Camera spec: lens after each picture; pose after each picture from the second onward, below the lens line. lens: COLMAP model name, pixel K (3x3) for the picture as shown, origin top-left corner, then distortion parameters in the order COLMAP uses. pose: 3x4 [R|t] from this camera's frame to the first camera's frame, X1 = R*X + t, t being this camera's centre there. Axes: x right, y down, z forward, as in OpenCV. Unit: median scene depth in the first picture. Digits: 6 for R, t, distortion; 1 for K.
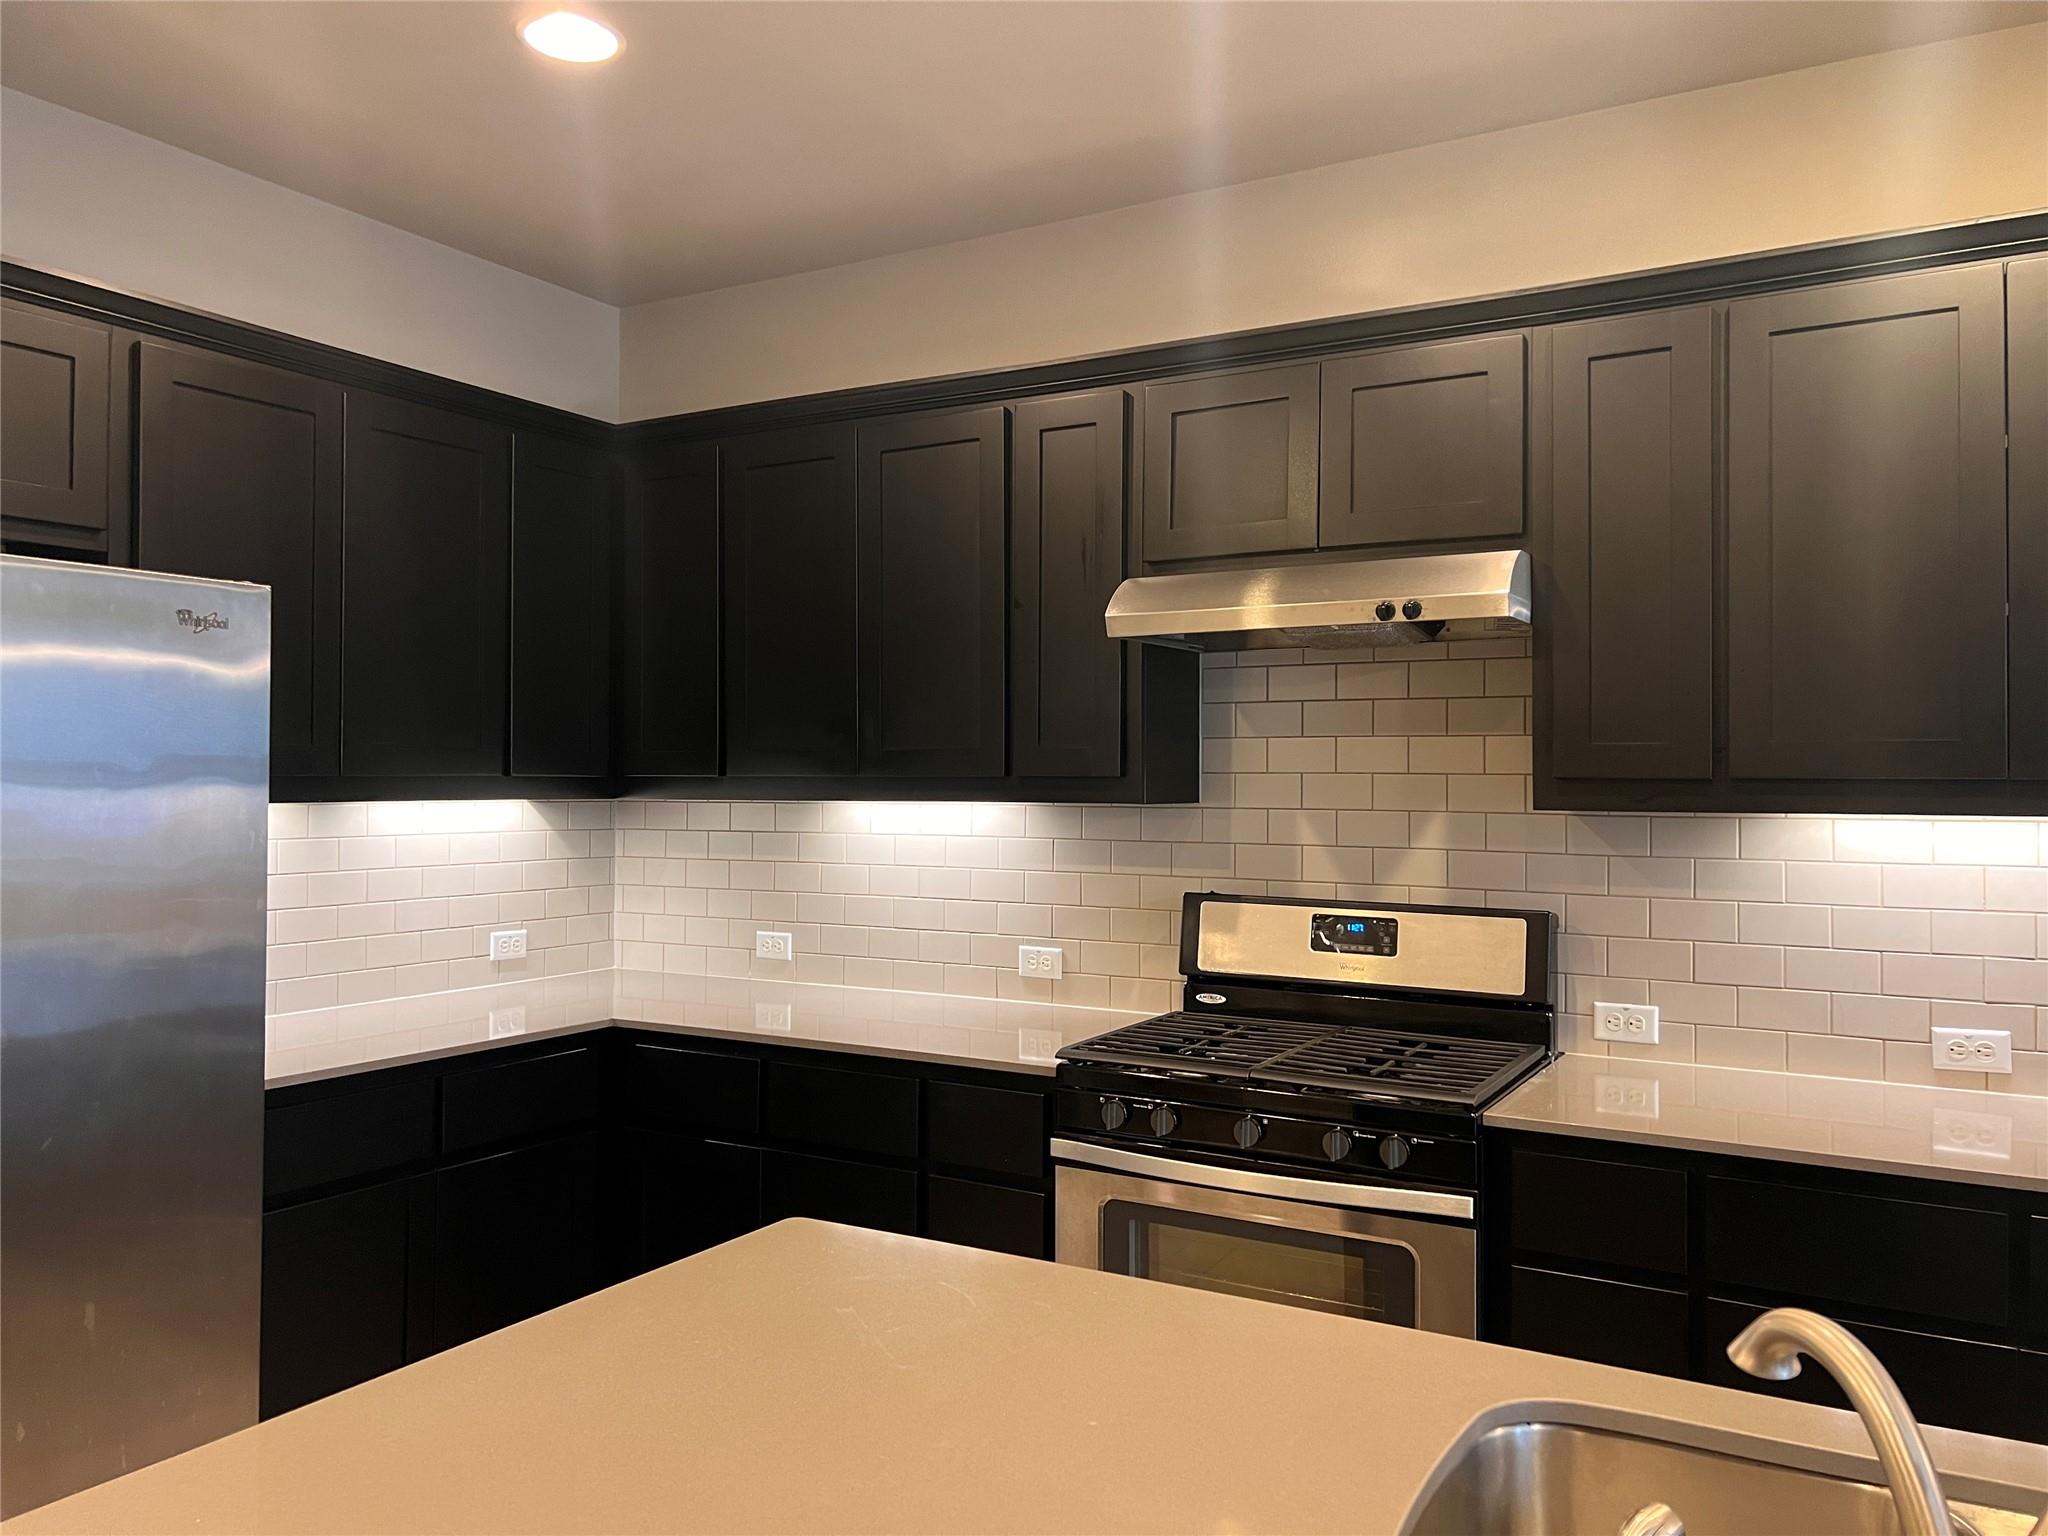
lens RADIAL K [[1556.7, 0, 1024.0], [0, 1556.7, 768.0], [0, 0, 1]] dist [0.119338, -0.117383]
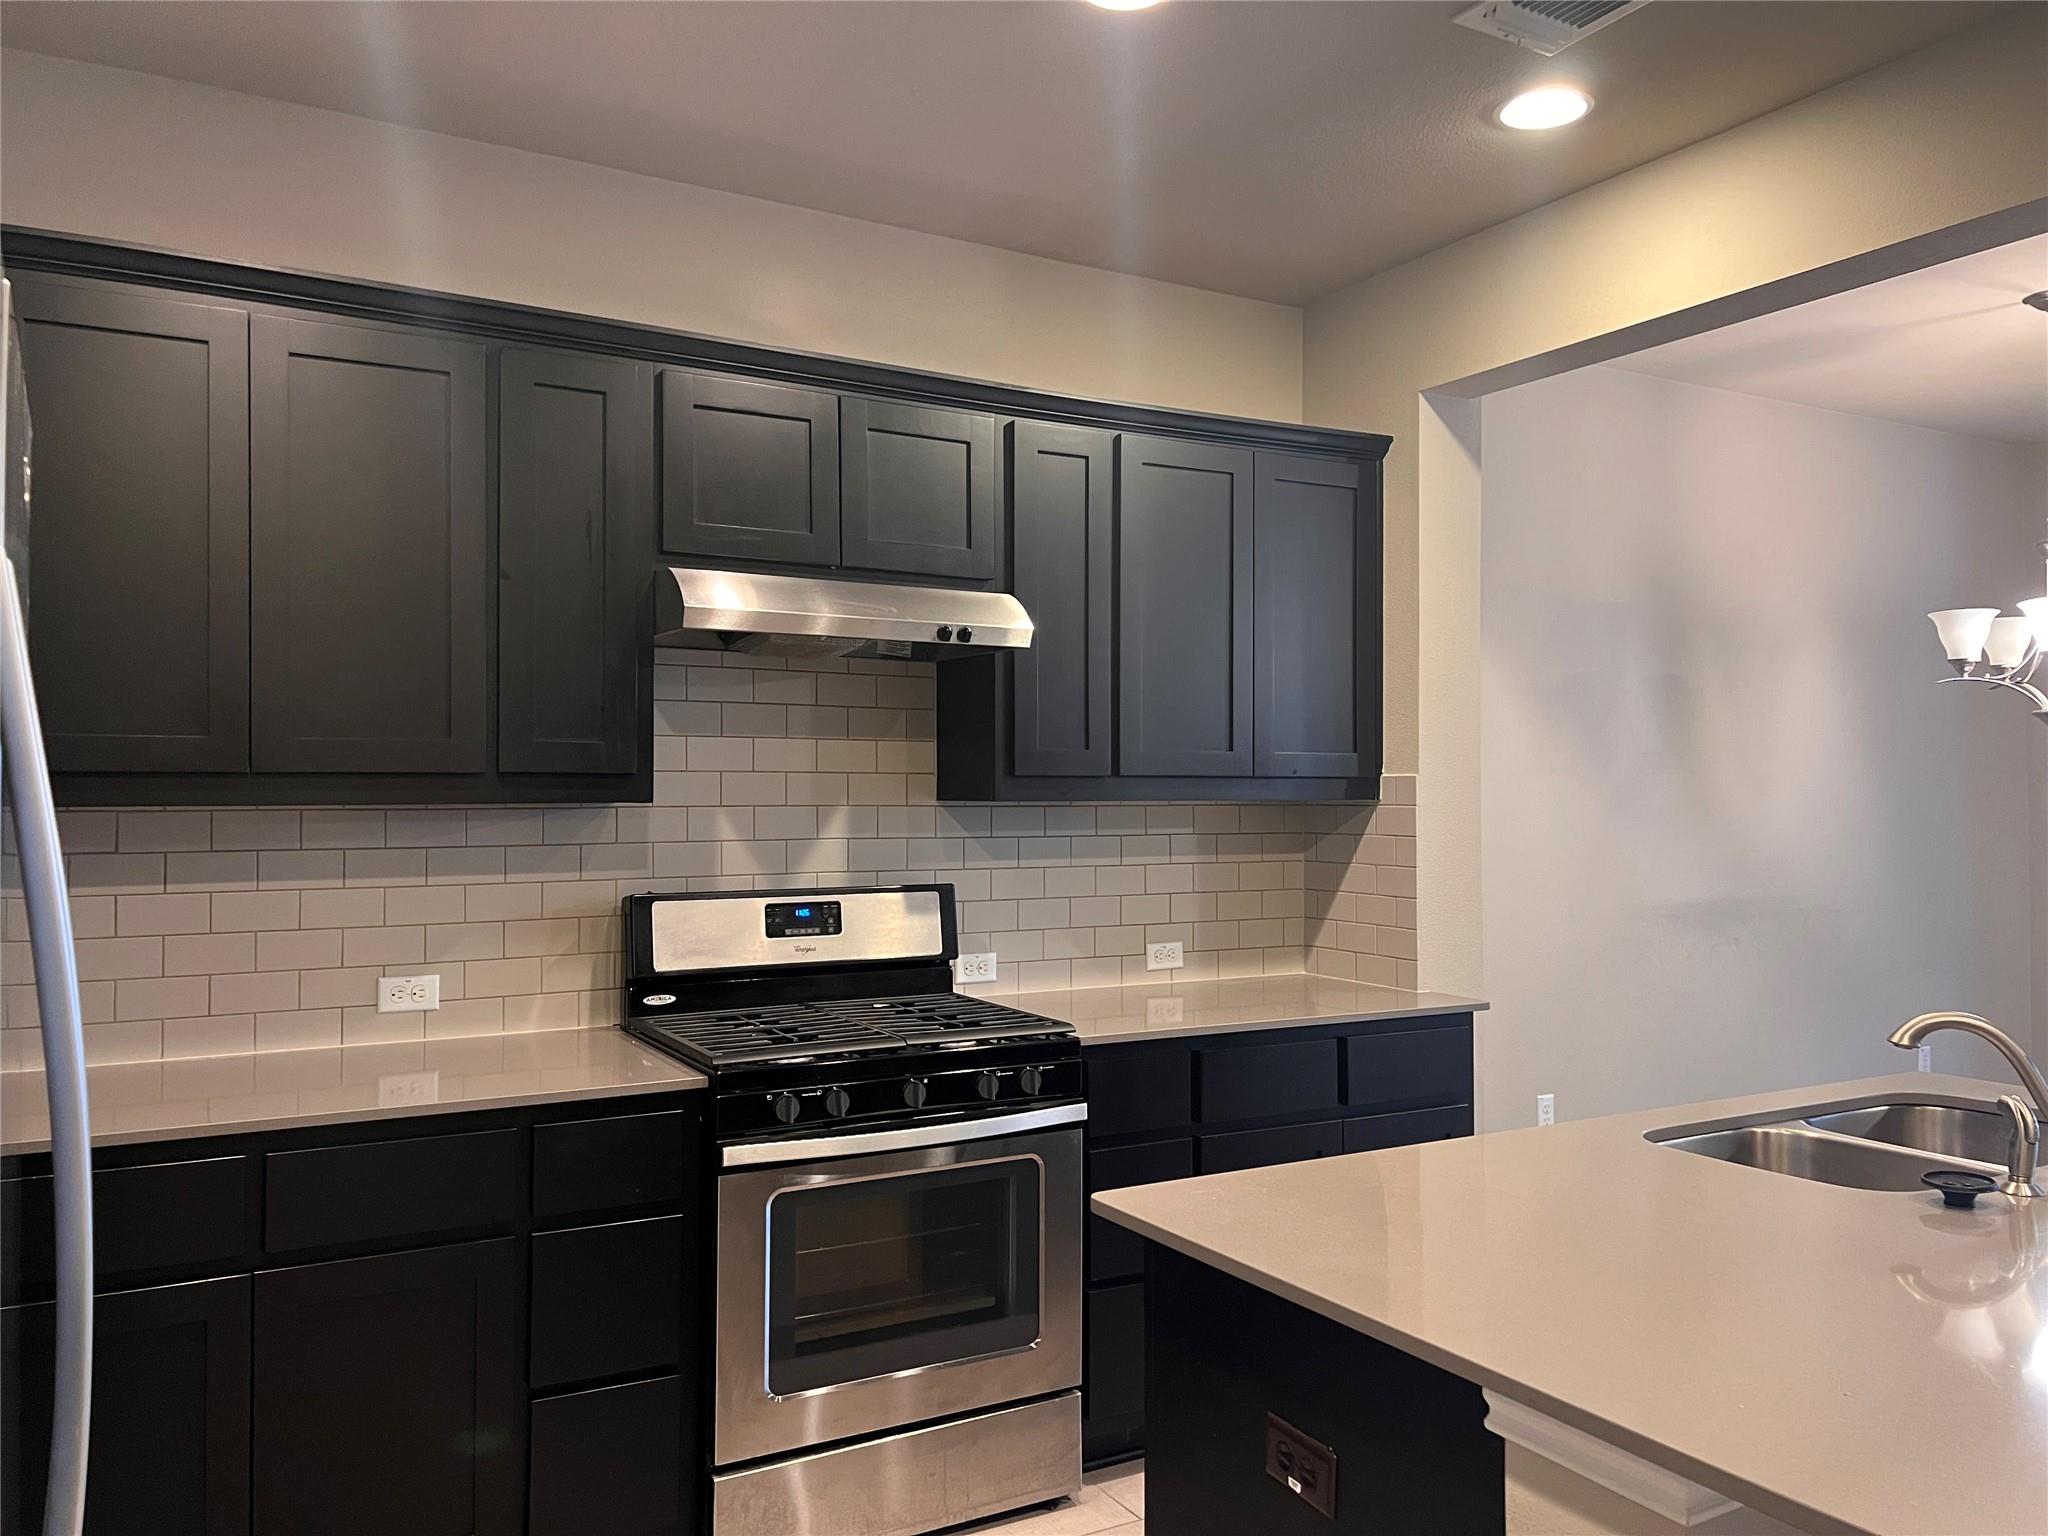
lens RADIAL K [[1556.7, 0, 1024.0], [0, 1556.7, 768.0], [0, 0, 1]] dist [0.119338, -0.117383]
pose [[0.498889, 0.003672, 0.866658, -0.659270], [-0.001107, 0.999993, -0.003599, 0.004419], [-0.866665, 0.000836, 0.498889, 0.319992]]
